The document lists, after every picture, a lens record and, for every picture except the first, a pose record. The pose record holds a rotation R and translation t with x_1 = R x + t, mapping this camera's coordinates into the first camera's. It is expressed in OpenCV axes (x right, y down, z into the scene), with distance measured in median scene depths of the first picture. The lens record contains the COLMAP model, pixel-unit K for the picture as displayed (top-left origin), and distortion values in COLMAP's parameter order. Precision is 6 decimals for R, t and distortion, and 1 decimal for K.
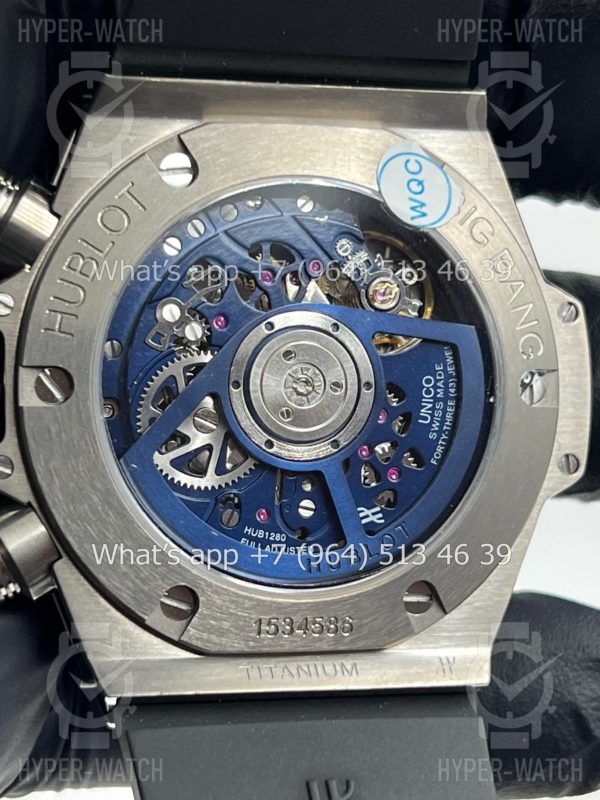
lens RADIAL K [[1935.5, 0, 300.0], [0, 1935.5, 400.0], [0, 0, 1]] dist [0.330340, 0.170290]
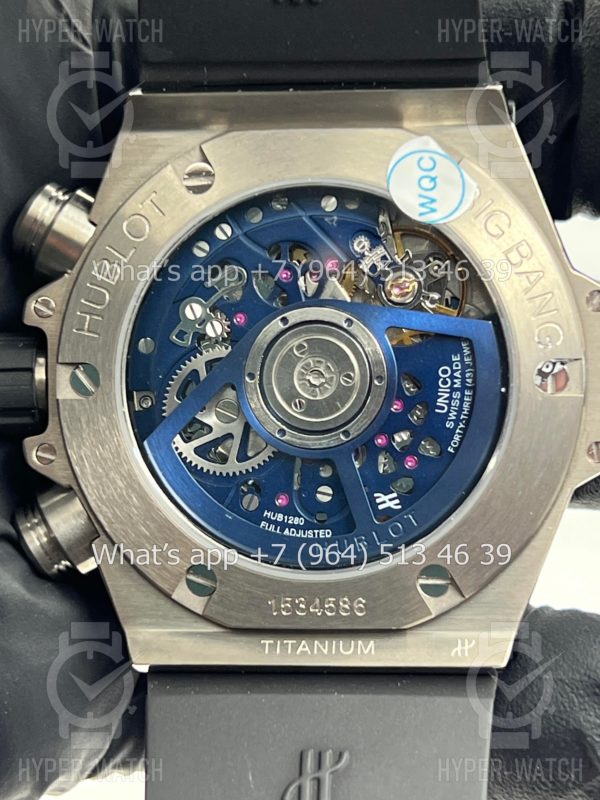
lens RADIAL K [[1935.5, 0, 300.0], [0, 1935.5, 400.0], [0, 0, 1]] dist [0.330340, 0.170290]
pose [[0.944456, -0.006573, -0.328572, 0.337364], [0.008970, 0.999943, 0.005781, -0.001319], [0.328515, -0.008407, 0.944461, 0.001585]]
